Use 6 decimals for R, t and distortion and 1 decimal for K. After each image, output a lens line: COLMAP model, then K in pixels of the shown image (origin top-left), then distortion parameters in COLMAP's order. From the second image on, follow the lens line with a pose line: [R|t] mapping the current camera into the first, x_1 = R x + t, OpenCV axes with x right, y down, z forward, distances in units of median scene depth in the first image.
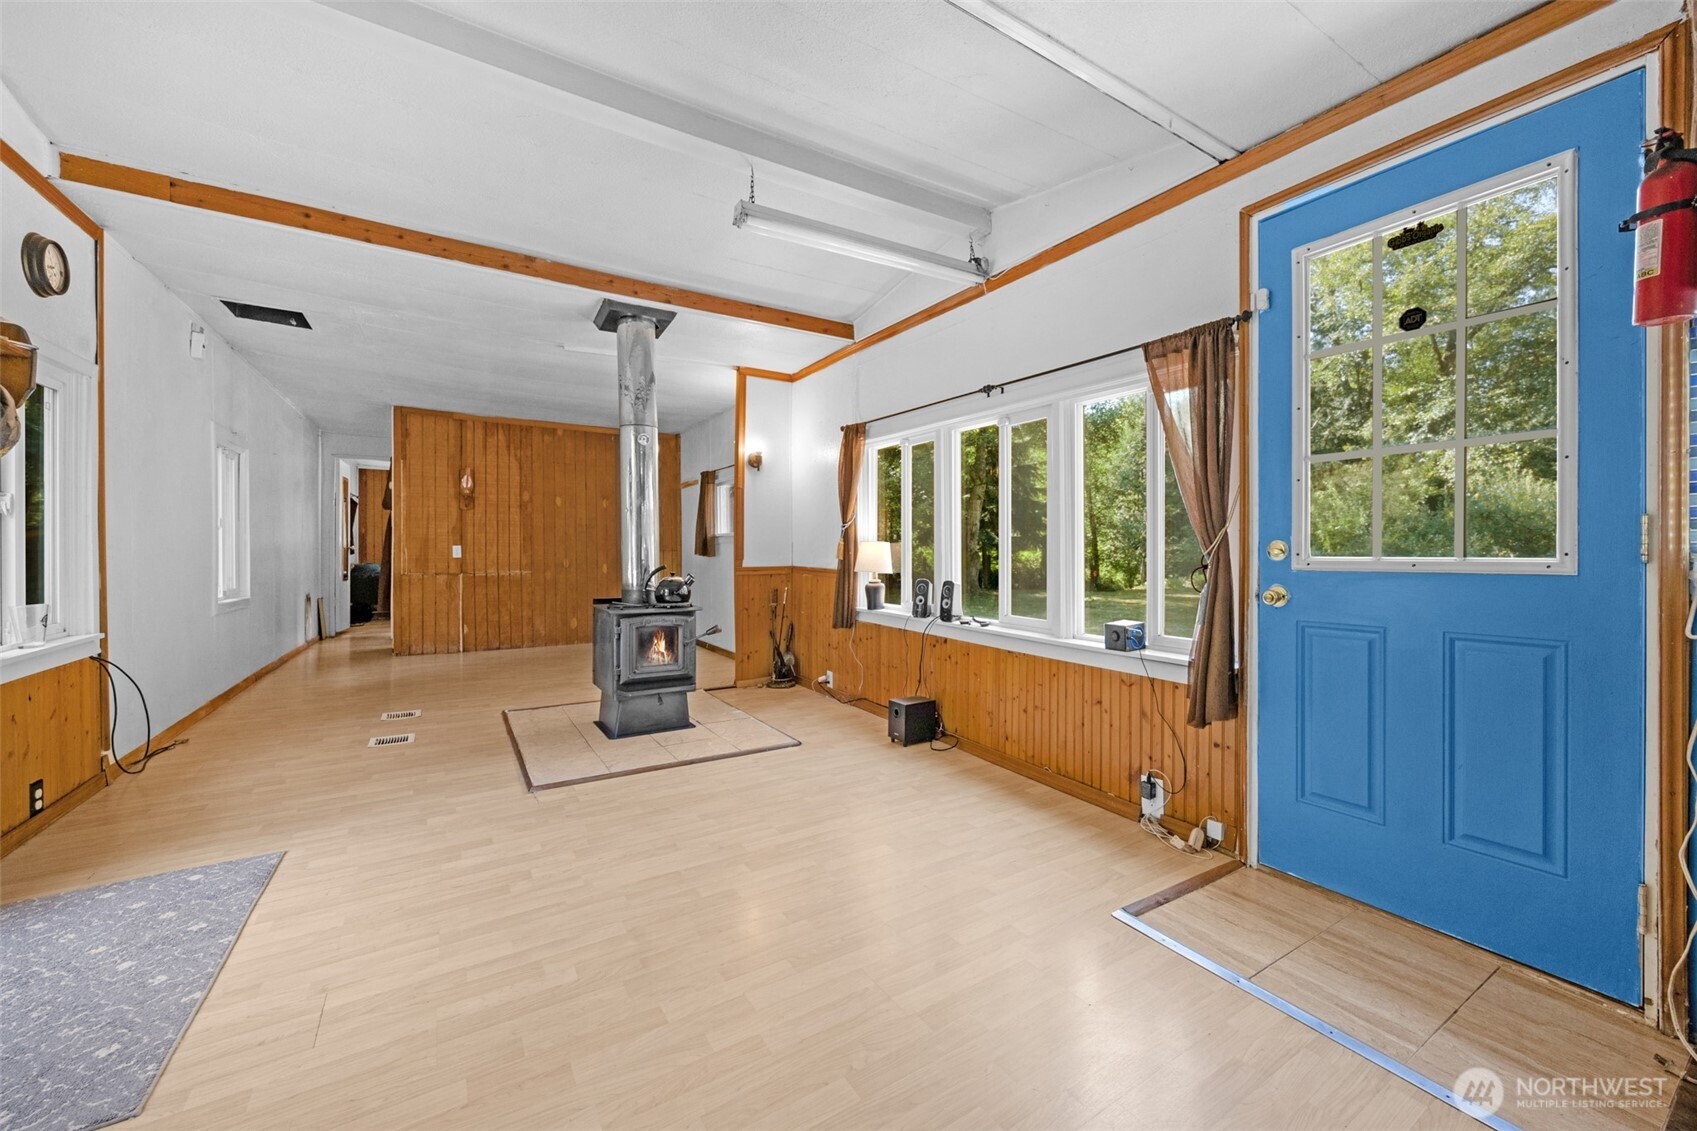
lens RADIAL K [[649.8, 0, 847.1], [0, 649.8, 558.6], [0, 0, 1]] dist [-0.003866, 0.000205]
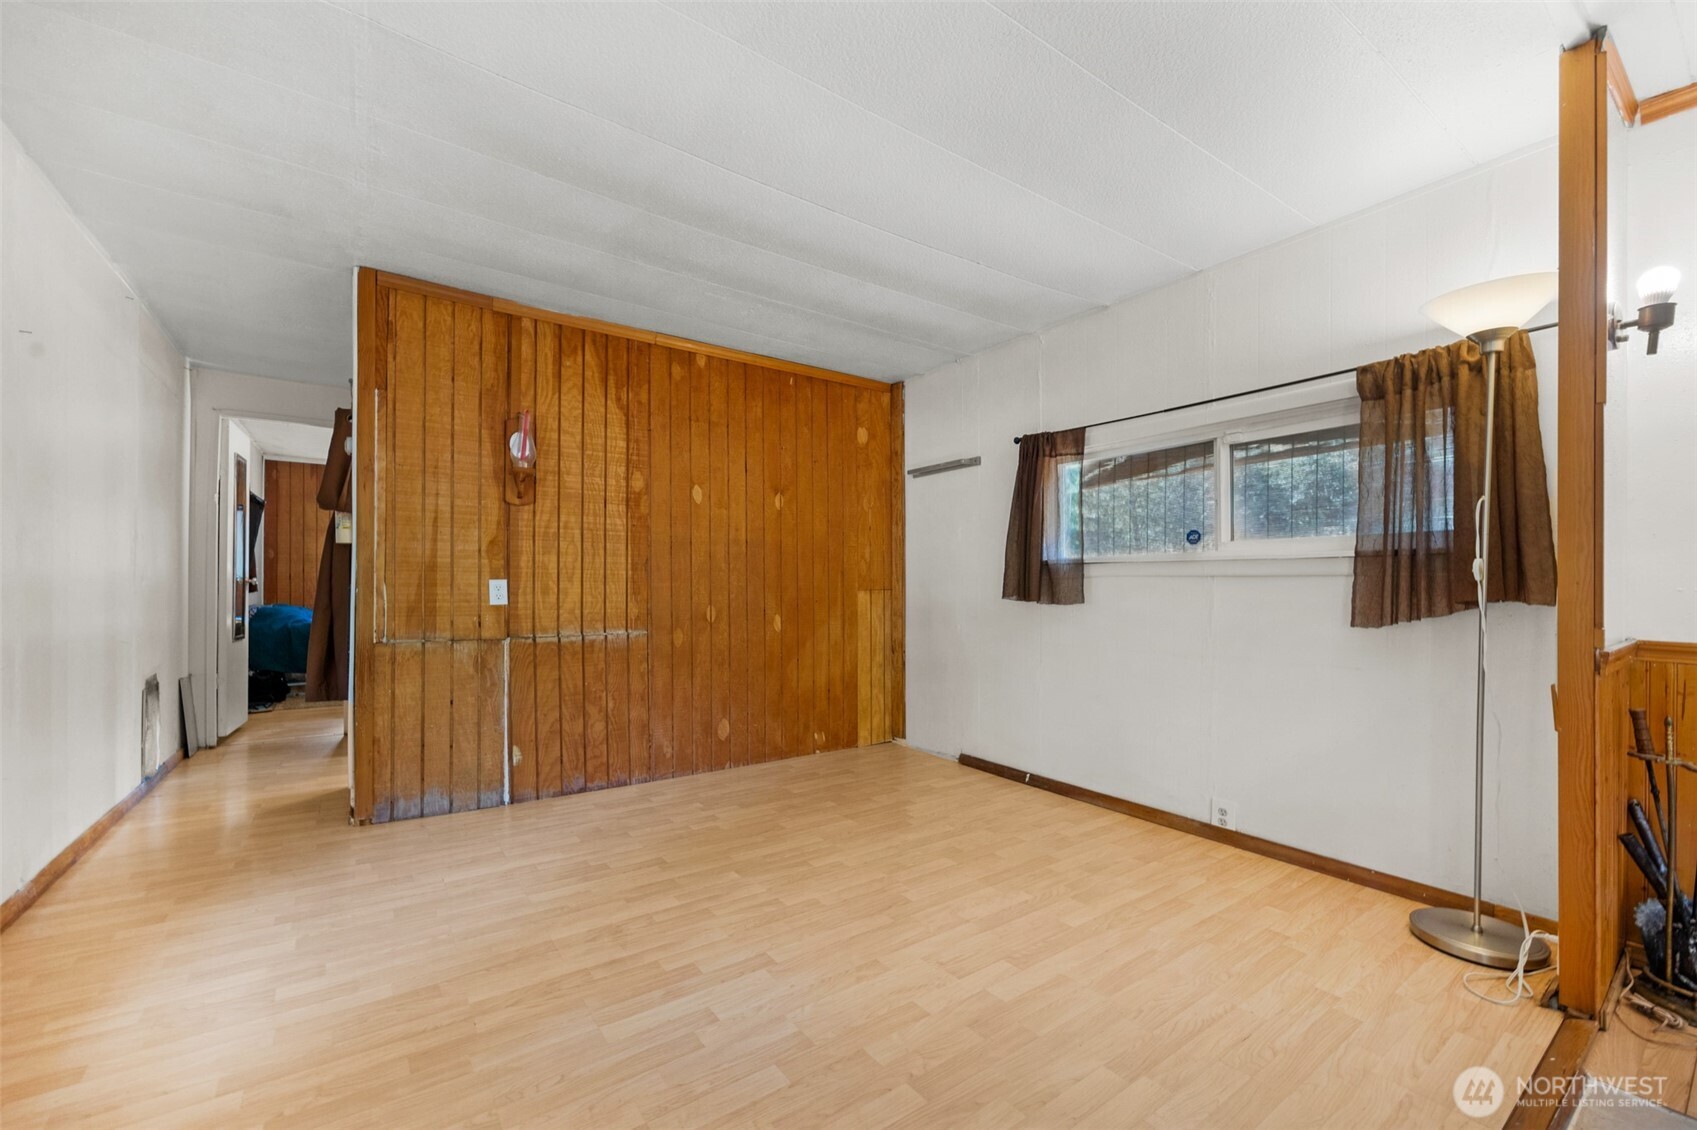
lens RADIAL K [[649.8, 0, 885.5], [0, 649.8, 586.0], [0, 0, 1]] dist [-0.003866, 0.000205]
pose [[0.992513, 0.001642, 0.122128, -0.359045], [-0.000726, 0.999971, -0.007545, -0.011426], [-0.122136, 0.007400, 0.992486, 0.469765]]
